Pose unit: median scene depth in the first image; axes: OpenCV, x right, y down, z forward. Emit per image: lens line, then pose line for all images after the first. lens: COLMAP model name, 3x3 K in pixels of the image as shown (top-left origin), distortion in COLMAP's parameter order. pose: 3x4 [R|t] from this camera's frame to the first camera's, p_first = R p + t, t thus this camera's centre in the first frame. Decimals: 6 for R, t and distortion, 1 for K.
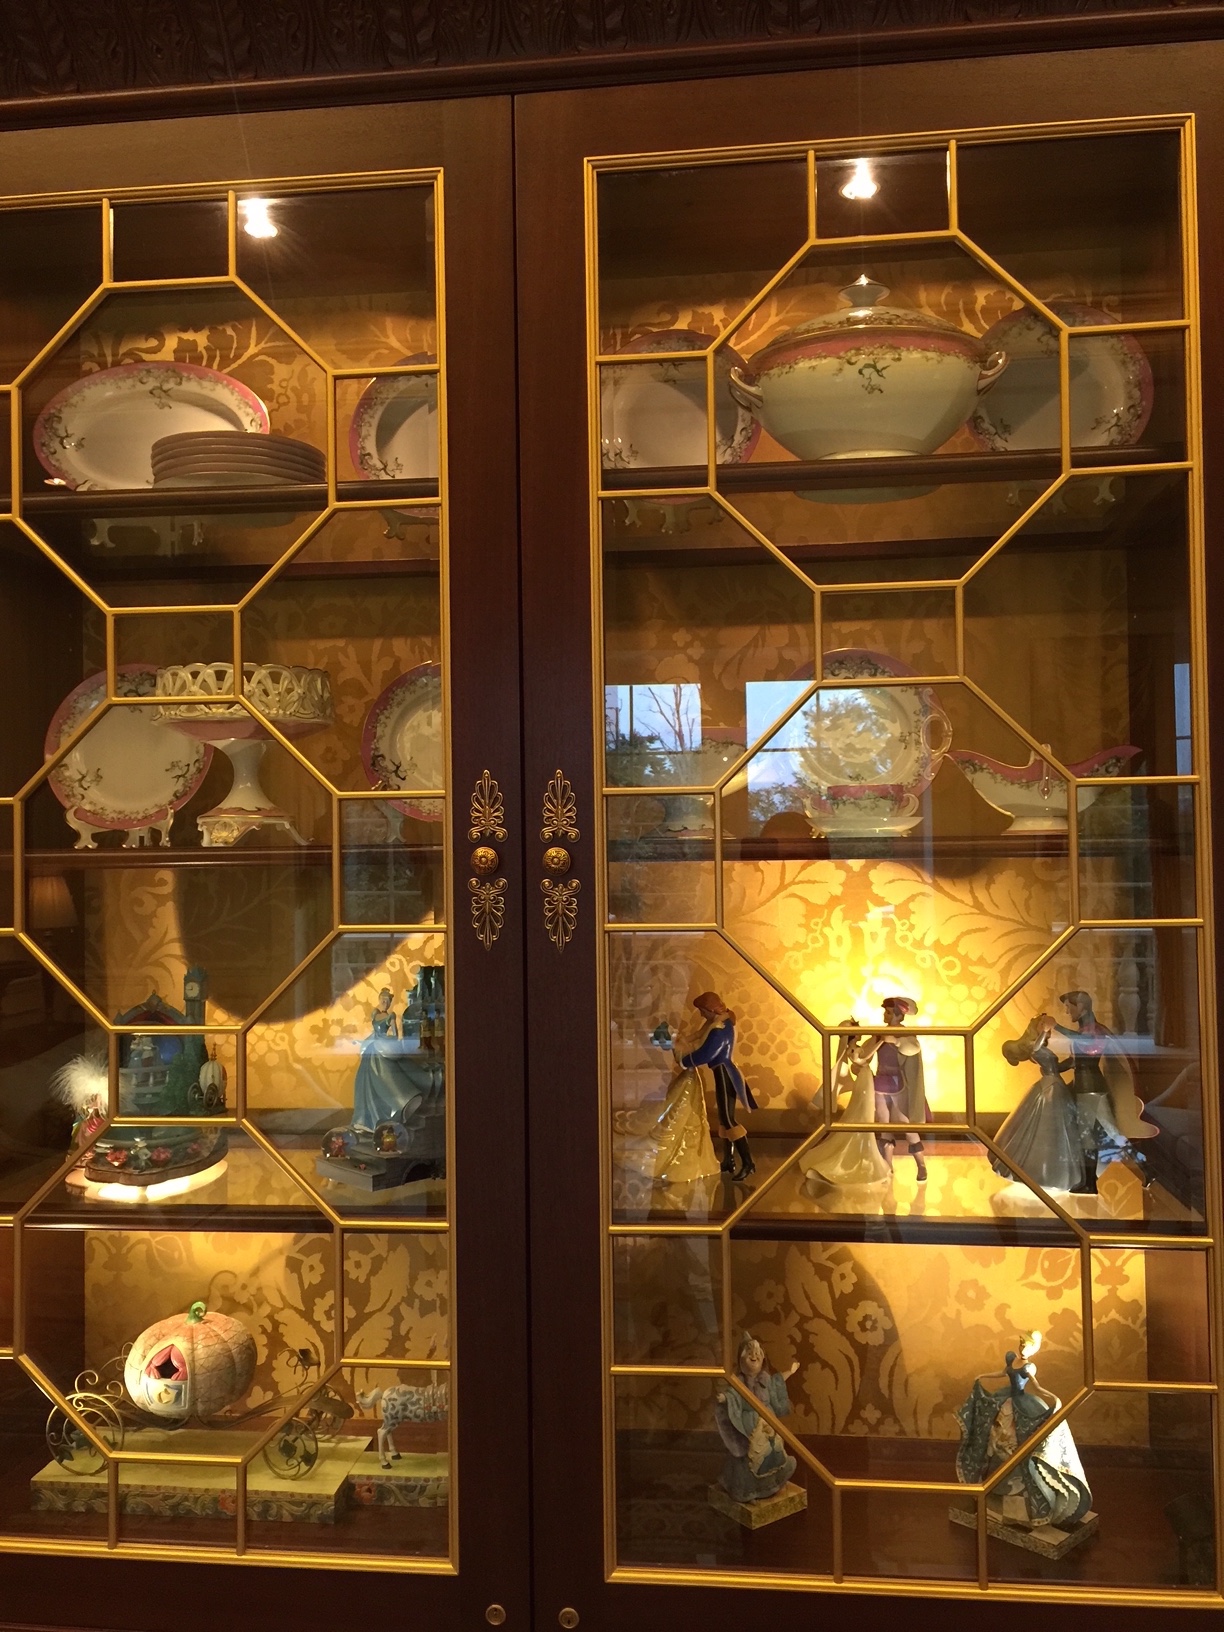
lens RADIAL K [[1408.5, 0, 615.5], [0, 1408.5, 826.3], [0, 0, 1]] dist [0.062741, -0.036276]
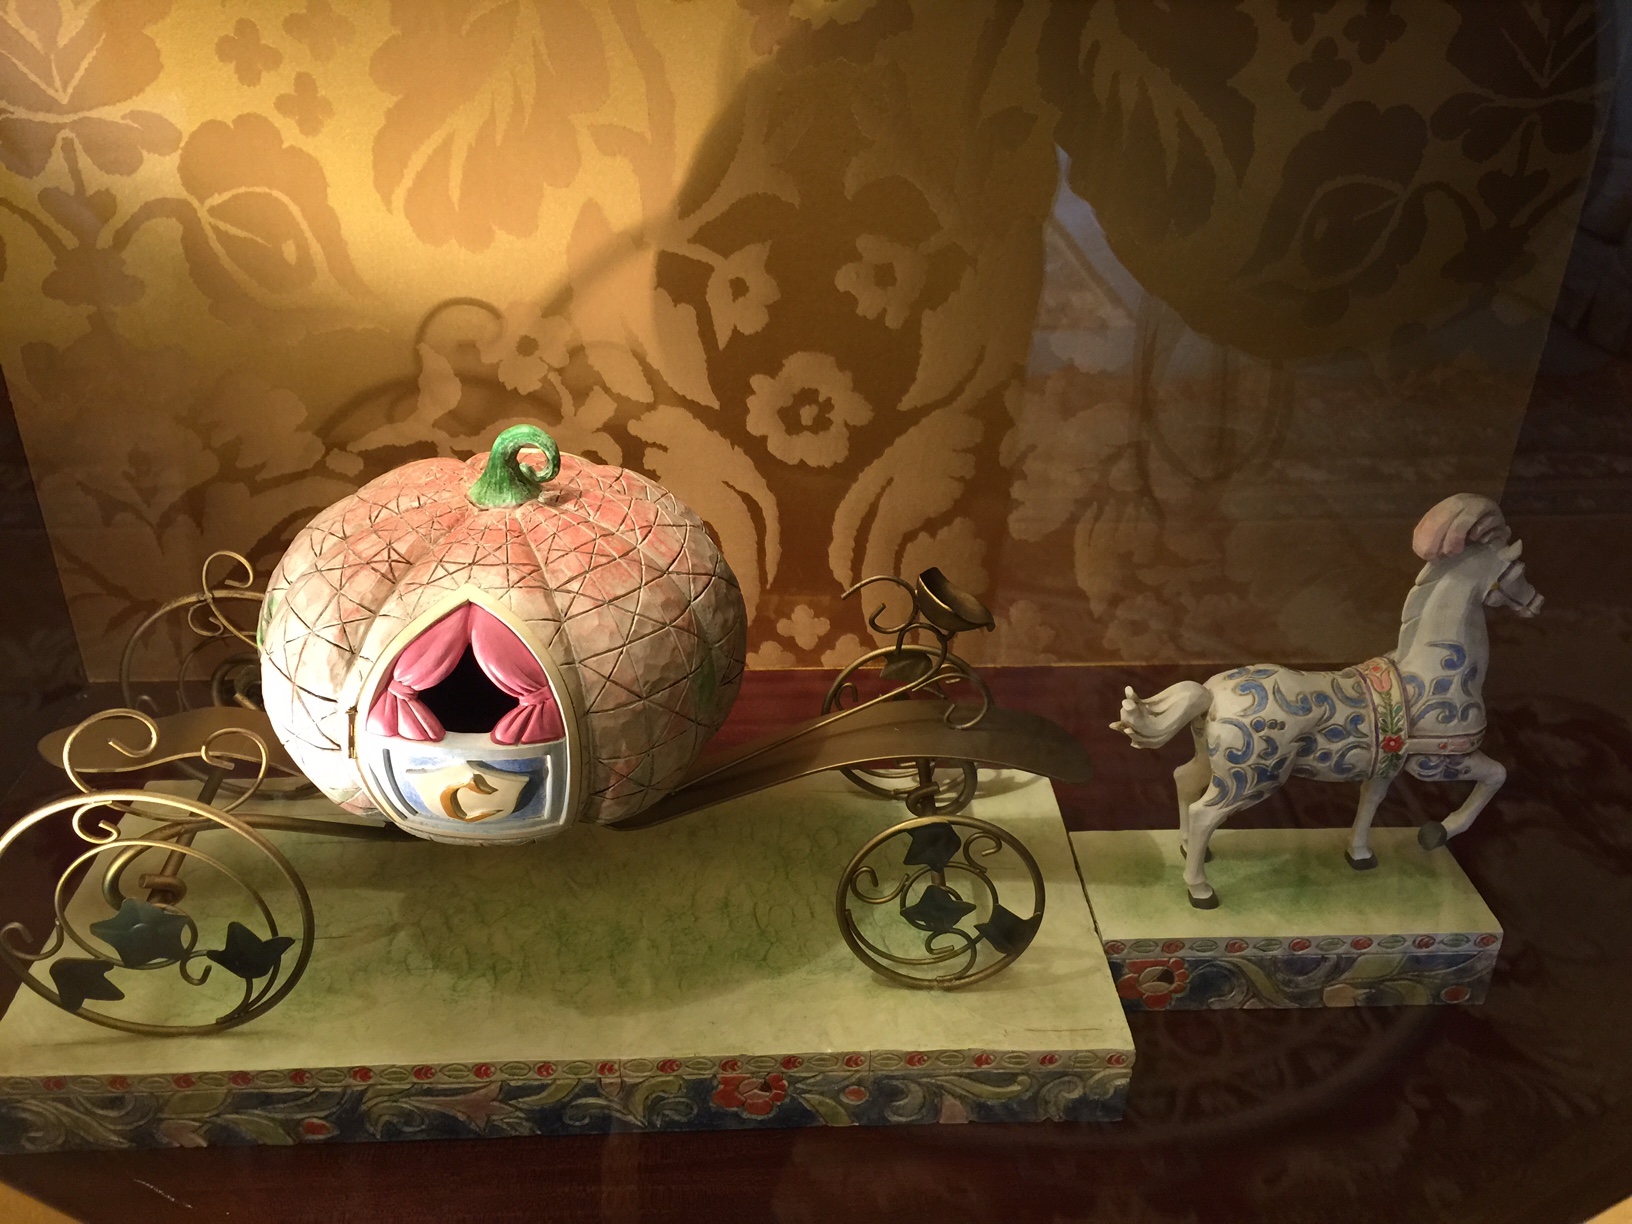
lens RADIAL K [[1408.5, 0, 813.7], [0, 1408.5, 566.5], [0, 0, 1]] dist [0.062741, -0.036276]
pose [[0.984421, -0.055173, 0.166947, -0.281421], [-0.031772, 0.878042, 0.477528, 0.233873], [-0.172933, -0.475393, 0.862610, 0.758667]]
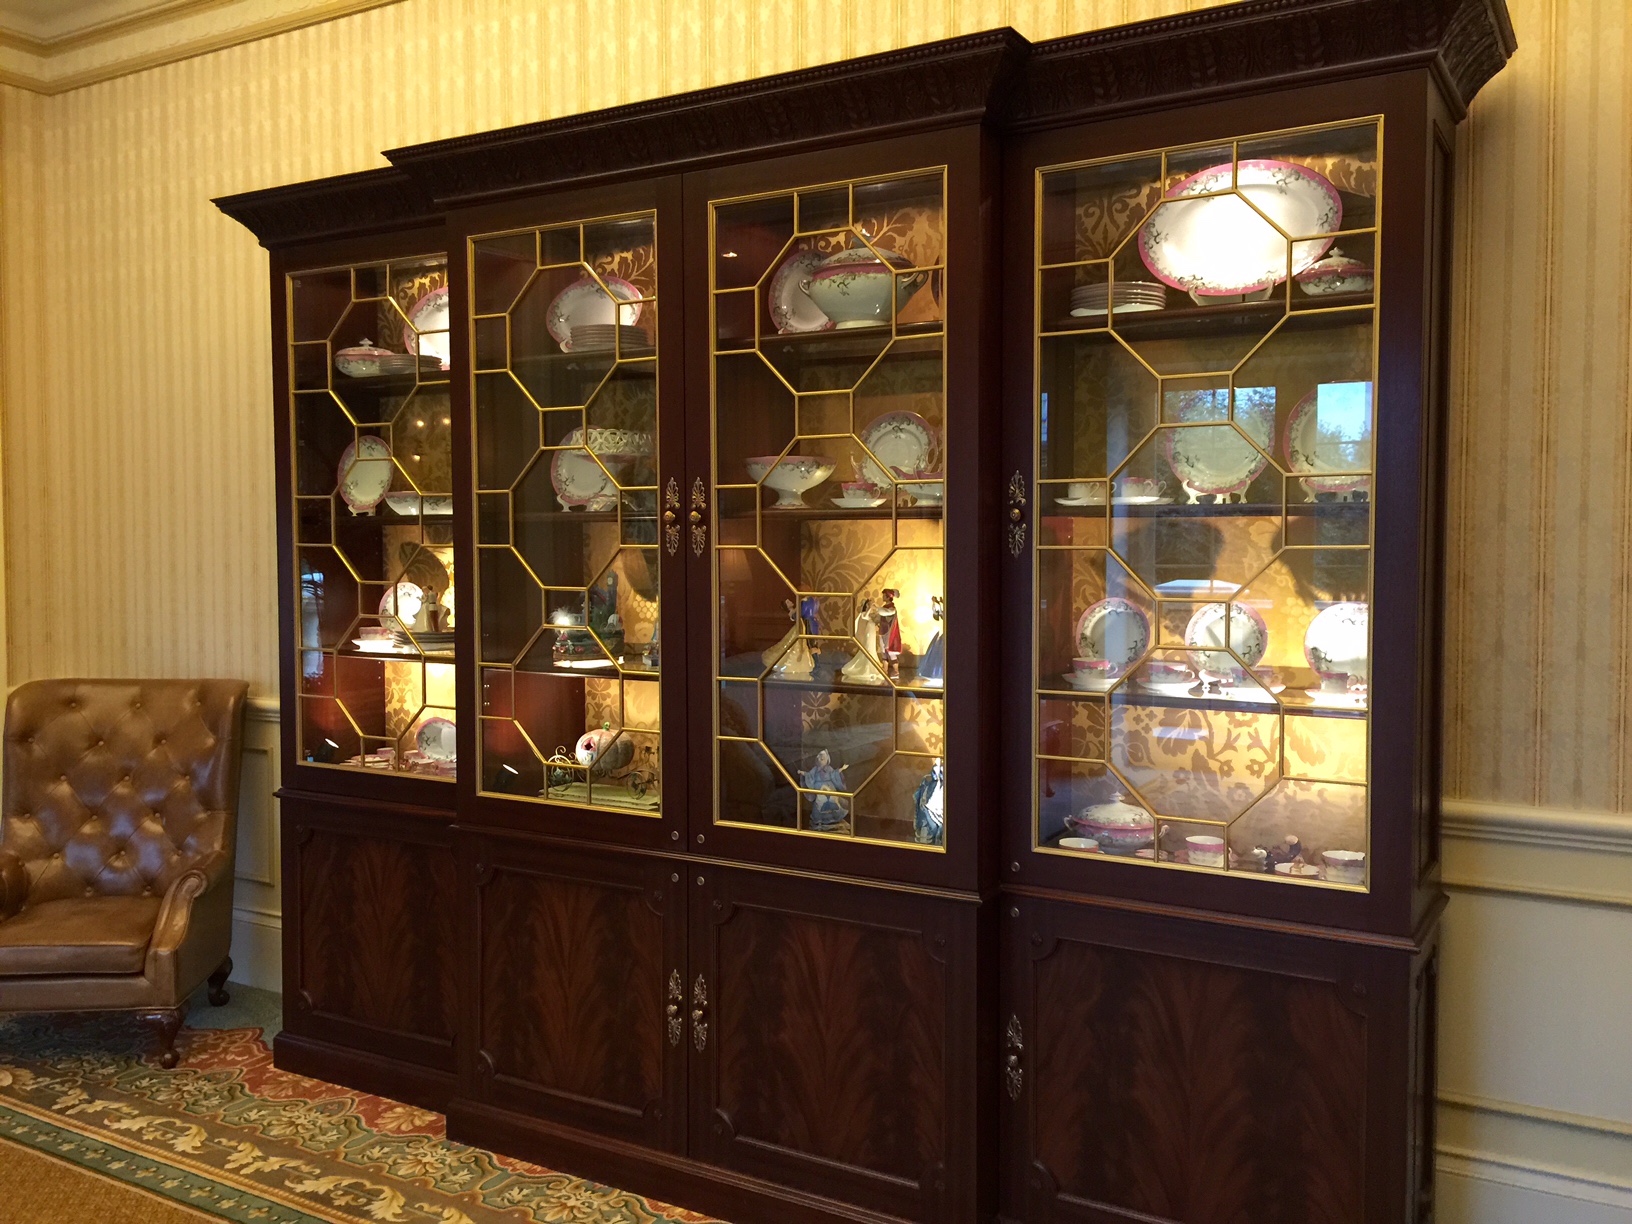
lens RADIAL K [[1408.5, 0, 812.4], [0, 1408.5, 607.8], [0, 0, 1]] dist [0.062741, -0.036276]
pose [[0.911760, 0.030609, -0.409581, 0.859828], [-0.000364, 0.997279, 0.073717, 0.001182], [0.410723, -0.067063, 0.909291, -0.809277]]
